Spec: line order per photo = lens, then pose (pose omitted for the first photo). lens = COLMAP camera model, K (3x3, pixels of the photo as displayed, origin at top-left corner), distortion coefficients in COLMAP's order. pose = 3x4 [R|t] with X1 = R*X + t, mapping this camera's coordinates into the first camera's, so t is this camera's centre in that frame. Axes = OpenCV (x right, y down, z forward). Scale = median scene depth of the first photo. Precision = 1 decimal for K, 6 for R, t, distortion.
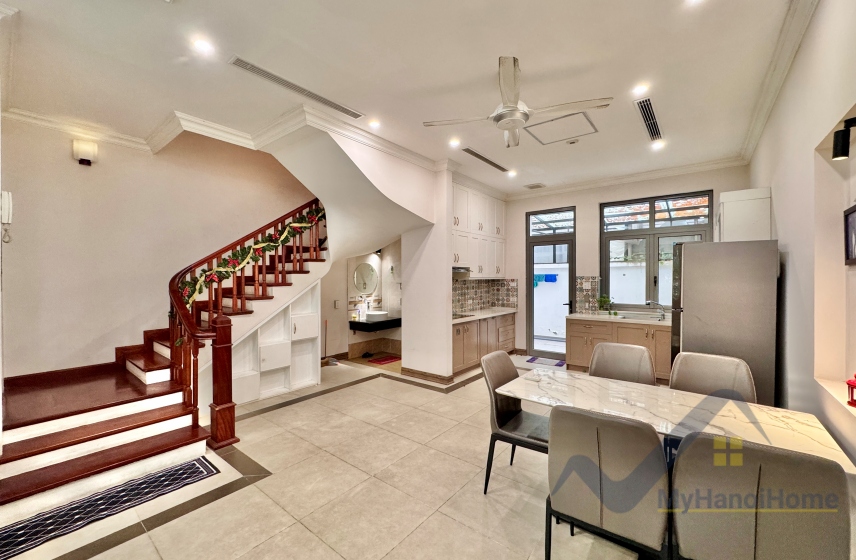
lens RADIAL K [[342.8, 0, 426.7], [0, 342.8, 279.1], [0, 0, 1]] dist [-0.000668, -0.000093]
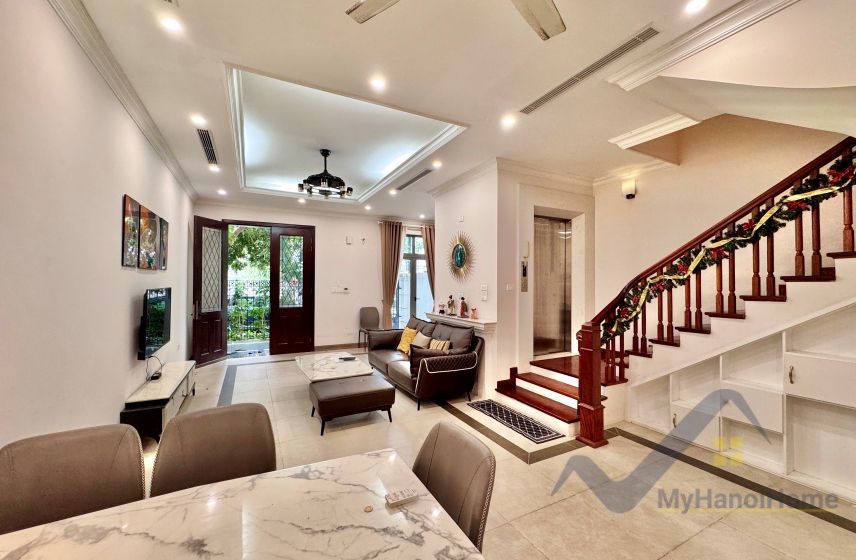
lens RADIAL K [[342.8, 0, 426.7], [0, 342.8, 279.1], [0, 0, 1]] dist [-0.000668, -0.000093]
pose [[-0.410441, -0.009861, -0.911834, 0.579960], [-0.009837, 0.999931, -0.006386, -0.013899], [0.911834, 0.006349, -0.410509, 0.959250]]
